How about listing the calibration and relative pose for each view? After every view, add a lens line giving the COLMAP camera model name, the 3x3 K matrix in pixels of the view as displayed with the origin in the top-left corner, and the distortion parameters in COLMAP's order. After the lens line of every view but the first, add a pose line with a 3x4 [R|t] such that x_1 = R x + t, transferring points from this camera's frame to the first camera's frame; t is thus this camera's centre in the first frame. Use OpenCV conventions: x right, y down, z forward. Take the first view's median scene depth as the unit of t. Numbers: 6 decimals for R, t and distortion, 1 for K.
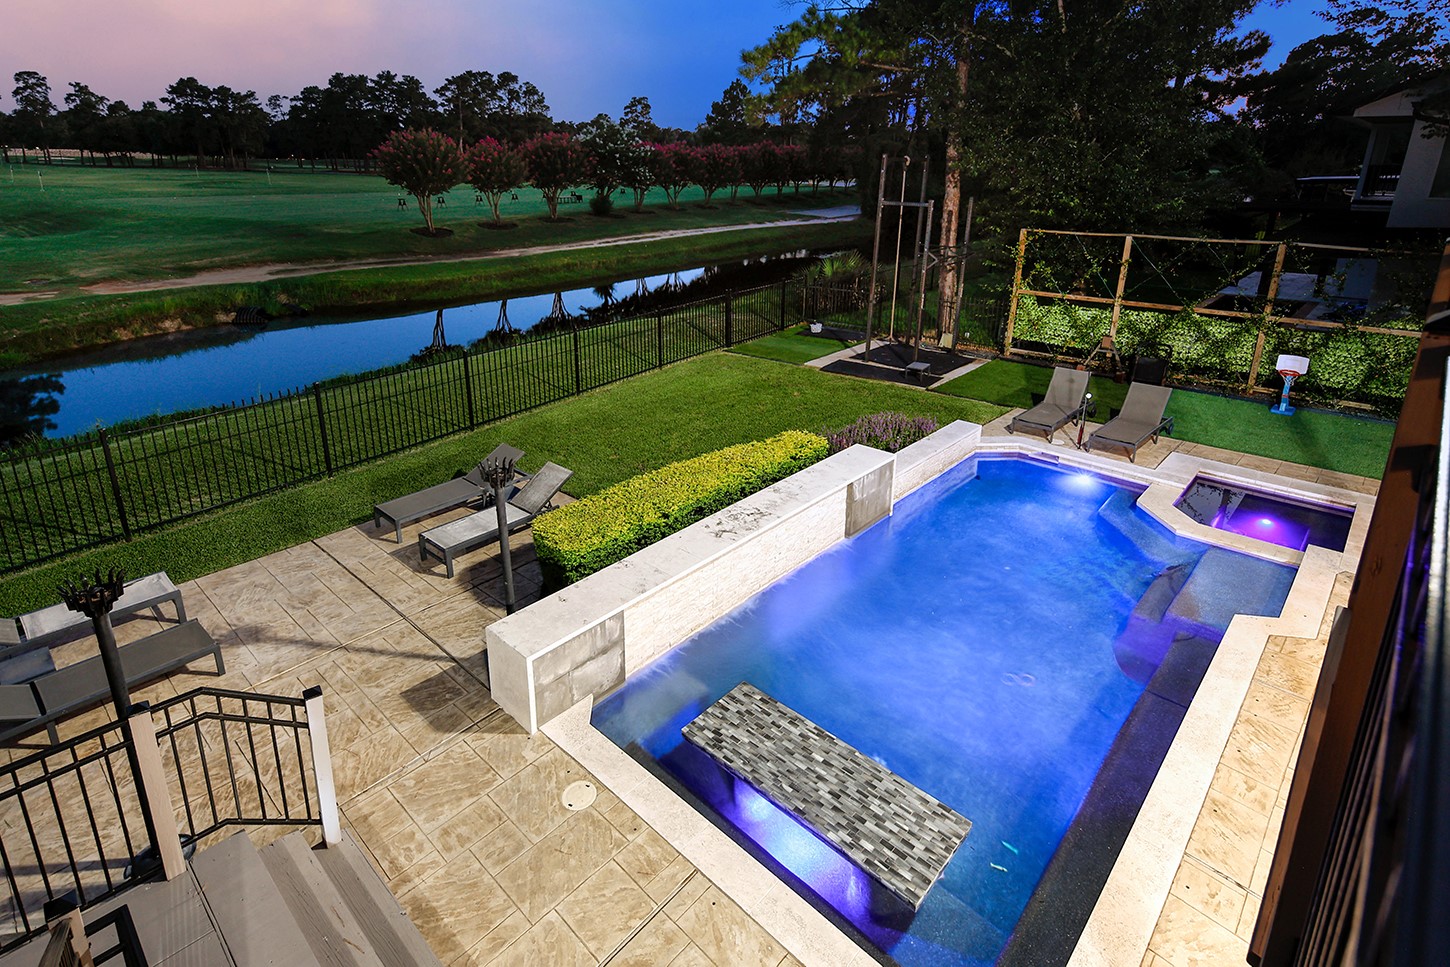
lens RADIAL K [[746.3, 0, 745.3], [0, 746.3, 380.6], [0, 0, 1]] dist [0.011776, -0.005362]
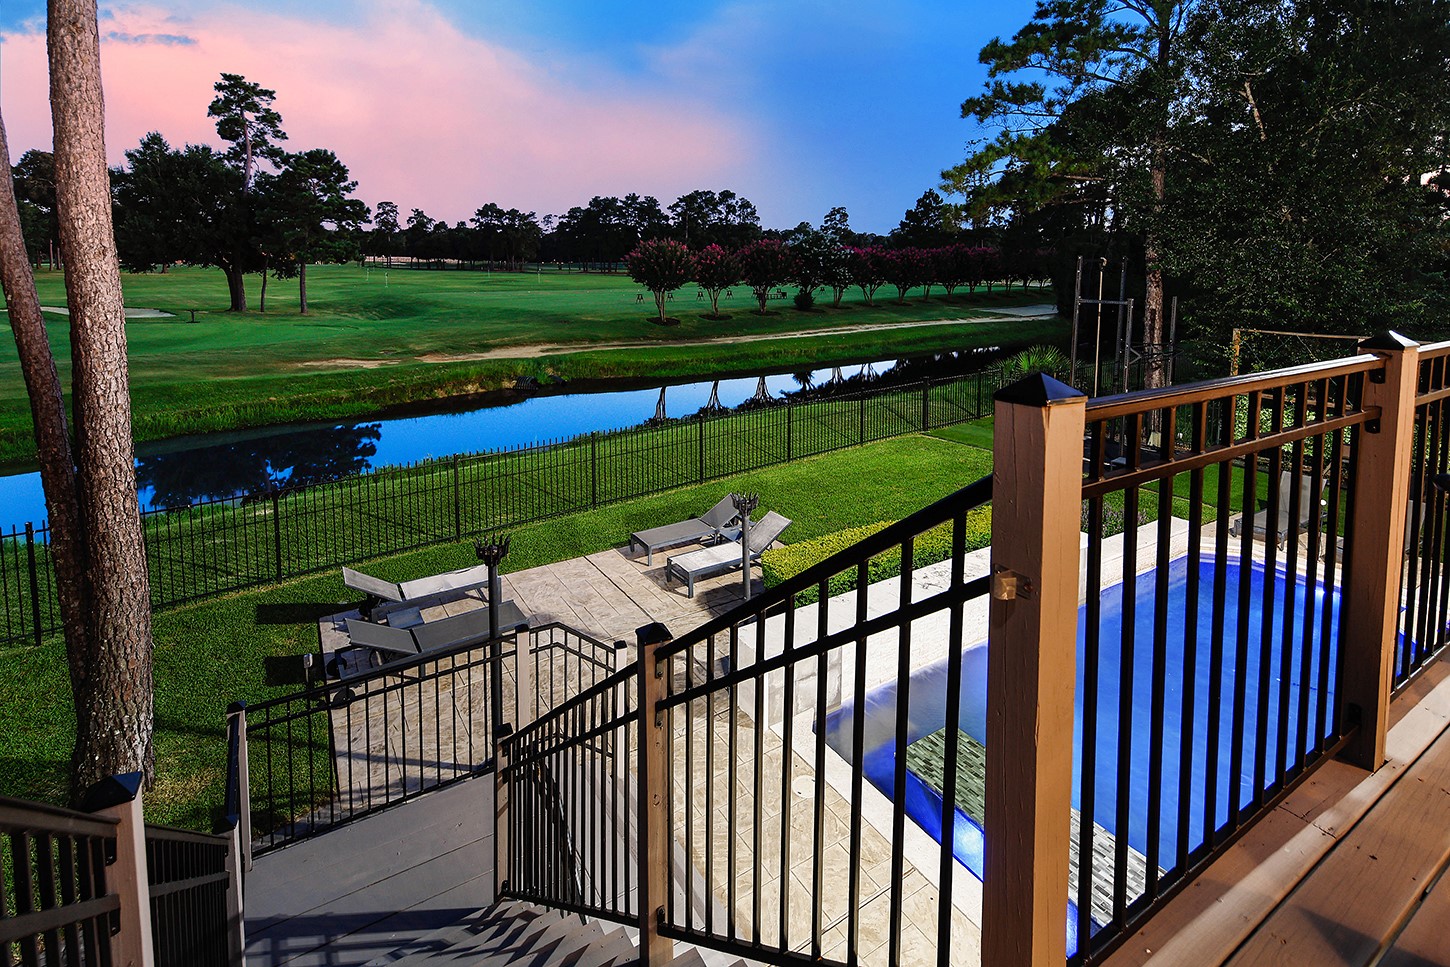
lens RADIAL K [[746.3, 0, 718.2], [0, 746.3, 299.5], [0, 0, 1]] dist [0.011776, -0.005362]
pose [[0.962116, 0.010021, -0.272456, -0.015383], [-0.073714, 0.971666, -0.224568, 0.030783], [0.262486, 0.236144, 0.935594, -0.103571]]
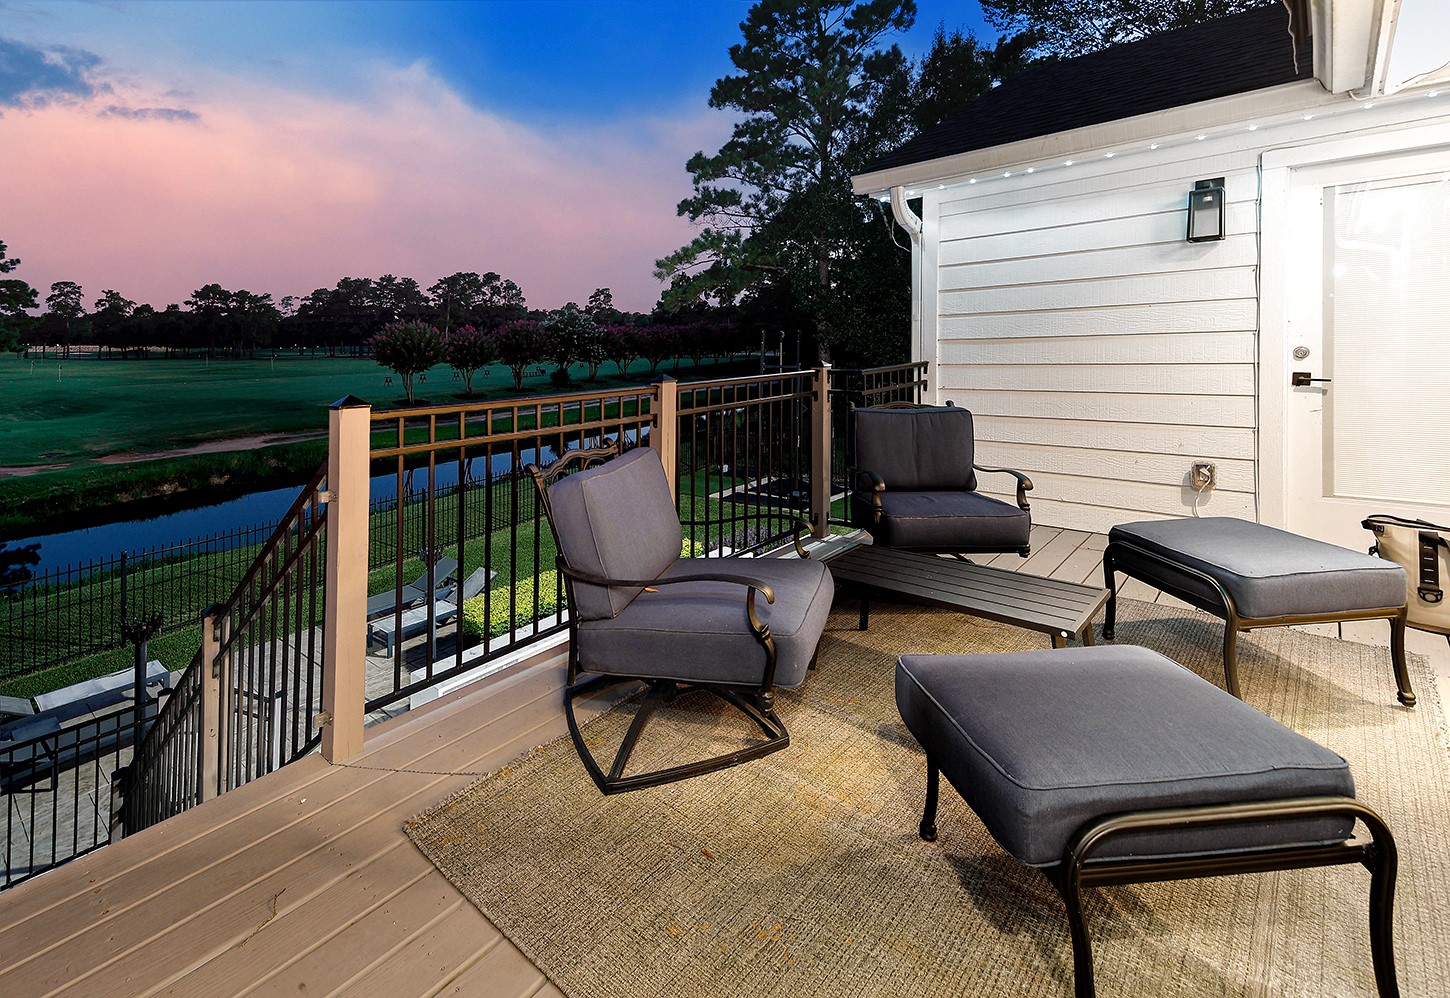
lens RADIAL K [[732.6, 0, 750.8], [0, 732.6, 317.3], [0, 0, 1]] dist [0.044134, -0.002631]
pose [[0.999041, -0.025816, 0.035371, 0.091840], [0.035455, 0.950925, -0.307384, 0.058882], [-0.025700, 0.308344, 0.950928, -0.194135]]
